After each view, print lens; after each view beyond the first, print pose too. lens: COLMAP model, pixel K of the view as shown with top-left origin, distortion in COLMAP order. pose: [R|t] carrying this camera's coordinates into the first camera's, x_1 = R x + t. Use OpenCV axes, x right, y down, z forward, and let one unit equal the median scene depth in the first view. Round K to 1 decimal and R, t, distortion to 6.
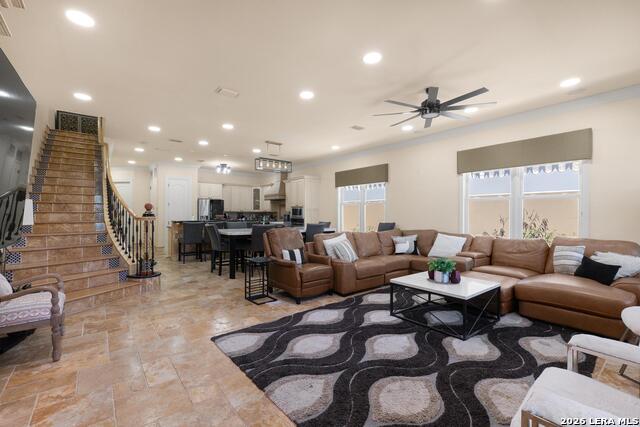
lens RADIAL K [[274.6, 0, 320.0], [0, 274.6, 213.5], [0, 0, 1]] dist [-0.011200, -0.000131]
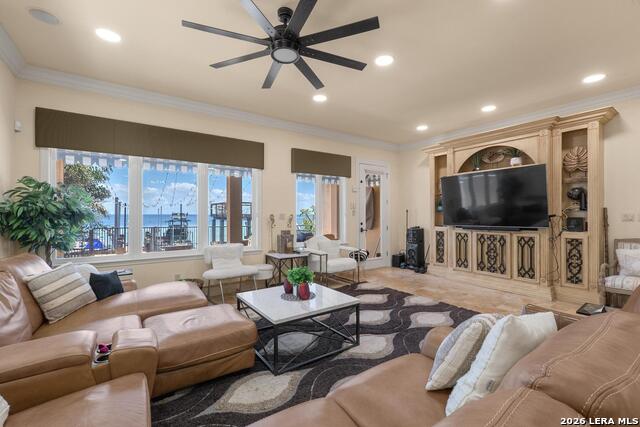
lens RADIAL K [[274.6, 0, 320.0], [0, 274.6, 213.5], [0, 0, 1]] dist [-0.011200, -0.000131]
pose [[-0.997995, -0.002603, 0.063241, 0.112769], [-0.002699, 0.999995, -0.001433, -0.000439], [-0.063237, -0.001601, -0.997997, 0.626048]]
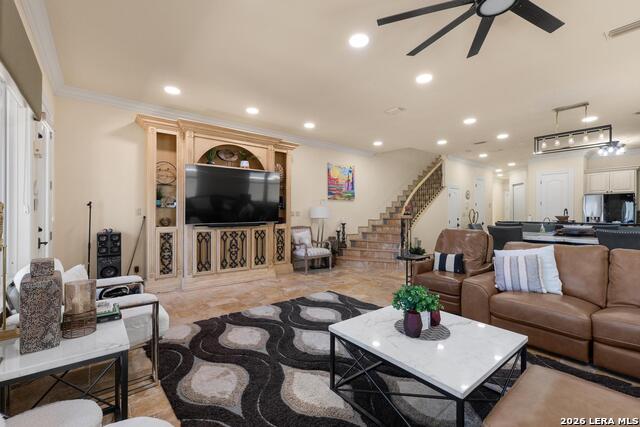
lens RADIAL K [[283.0, 0, 322.8], [0, 283.0, 211.3], [0, 0, 1]] dist [0.016911, -0.000189]
pose [[0.006530, -0.009082, -0.999937, 0.360013], [-0.006825, 0.999935, -0.009127, 0.003404], [0.999955, 0.006884, 0.006467, 0.274114]]
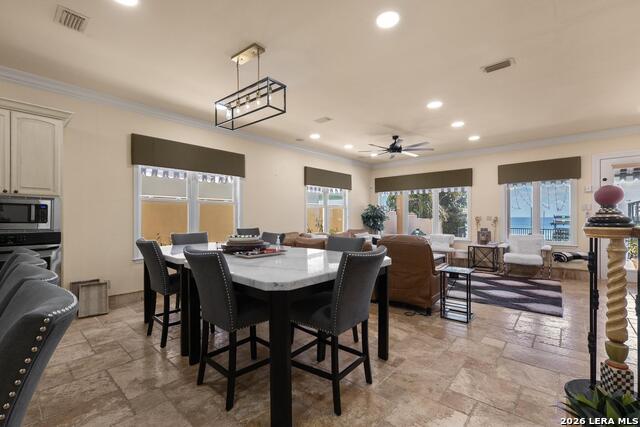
lens RADIAL K [[283.0, 0, 322.8], [0, 283.0, 211.3], [0, 0, 1]] dist [0.016911, -0.000189]
pose [[-0.162953, 0.015056, 0.986519, -0.432525], [-0.000383, 0.999883, -0.015323, -0.001932], [-0.986634, -0.002874, -0.162928, 0.652578]]
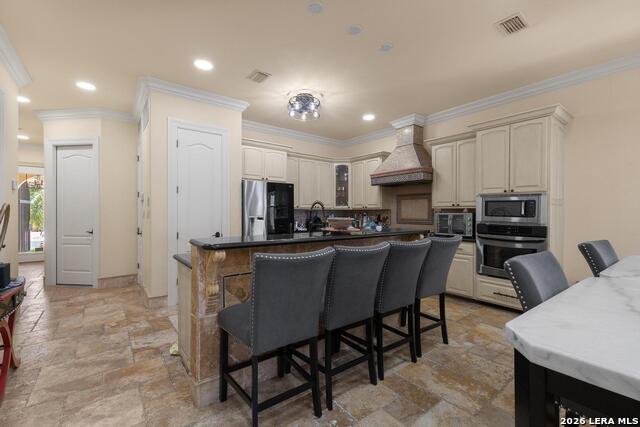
lens RADIAL K [[283.0, 0, 322.8], [0, 283.0, 211.3], [0, 0, 1]] dist [0.016911, -0.000189]
pose [[0.999702, -0.001861, -0.024355, -0.312393], [0.001785, 0.999994, -0.003121, -0.000503], [0.024361, 0.003076, 0.999699, 0.556143]]
